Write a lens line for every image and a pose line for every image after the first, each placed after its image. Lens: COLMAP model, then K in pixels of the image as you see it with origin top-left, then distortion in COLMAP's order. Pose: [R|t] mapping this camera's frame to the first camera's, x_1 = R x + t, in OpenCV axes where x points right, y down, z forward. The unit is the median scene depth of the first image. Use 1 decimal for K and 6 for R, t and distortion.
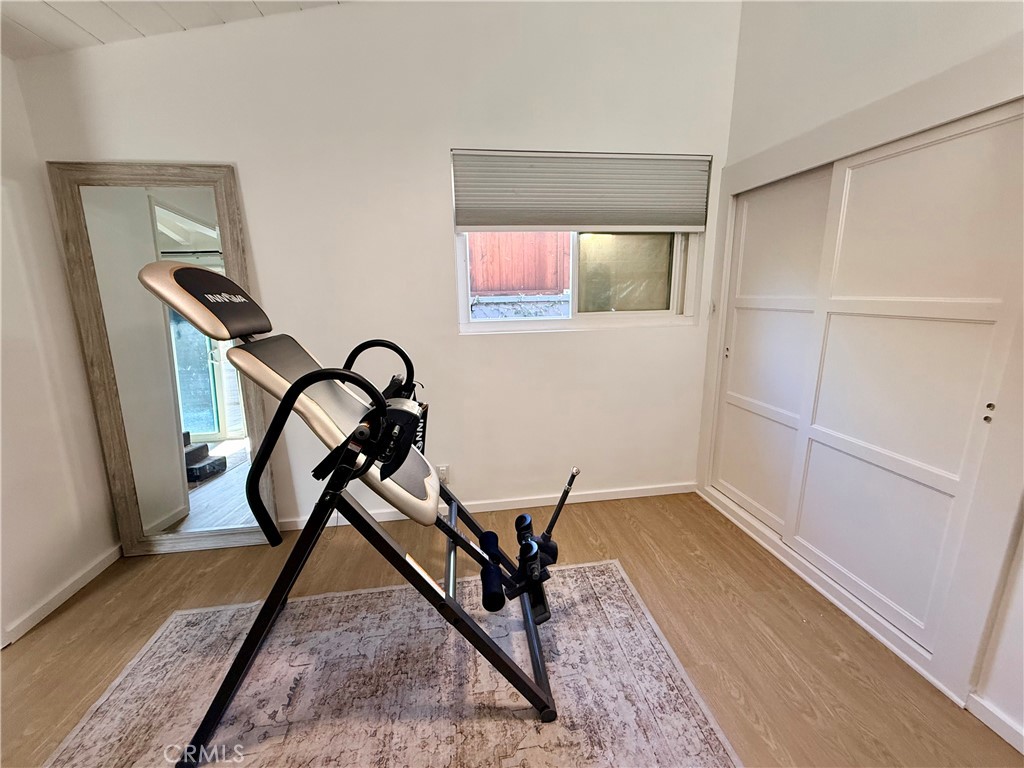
lens RADIAL K [[412.1, 0, 511.2], [0, 412.1, 380.5], [0, 0, 1]] dist [0.003149, -0.000554]
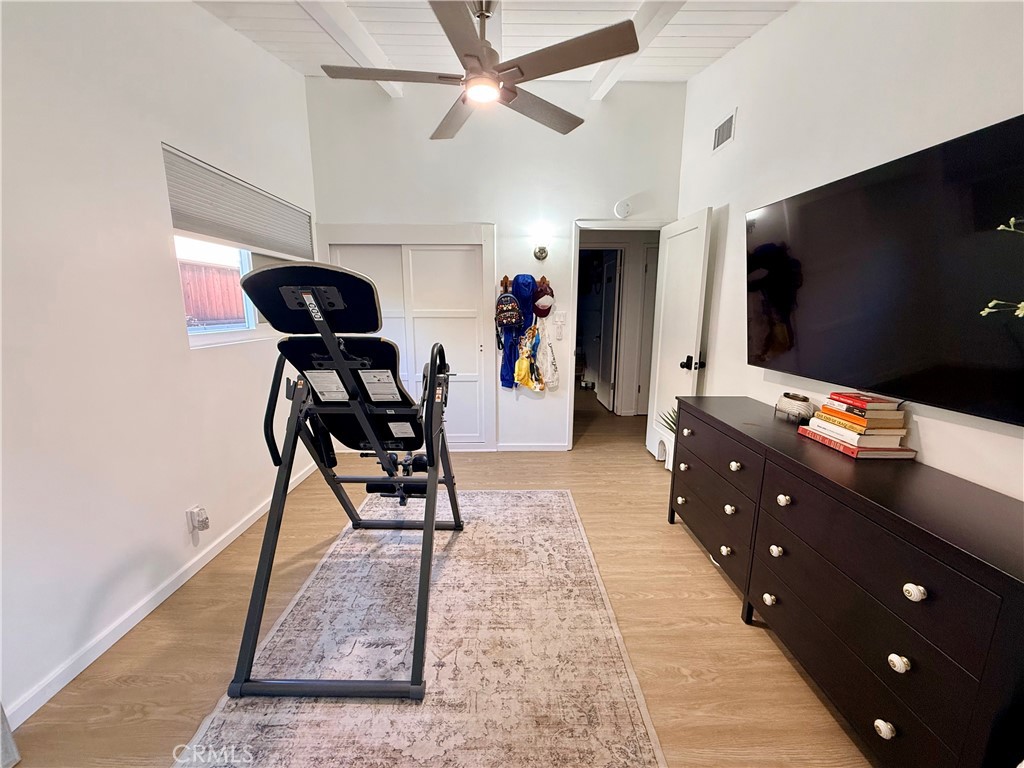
lens RADIAL K [[412.1, 0, 511.0], [0, 412.1, 385.1], [0, 0, 1]] dist [0.003149, -0.000554]
pose [[0.125996, -0.167809, 0.977735, -1.291680], [0.211400, 0.967493, 0.138810, -0.022722], [-0.969245, 0.189203, 0.157375, 0.291059]]
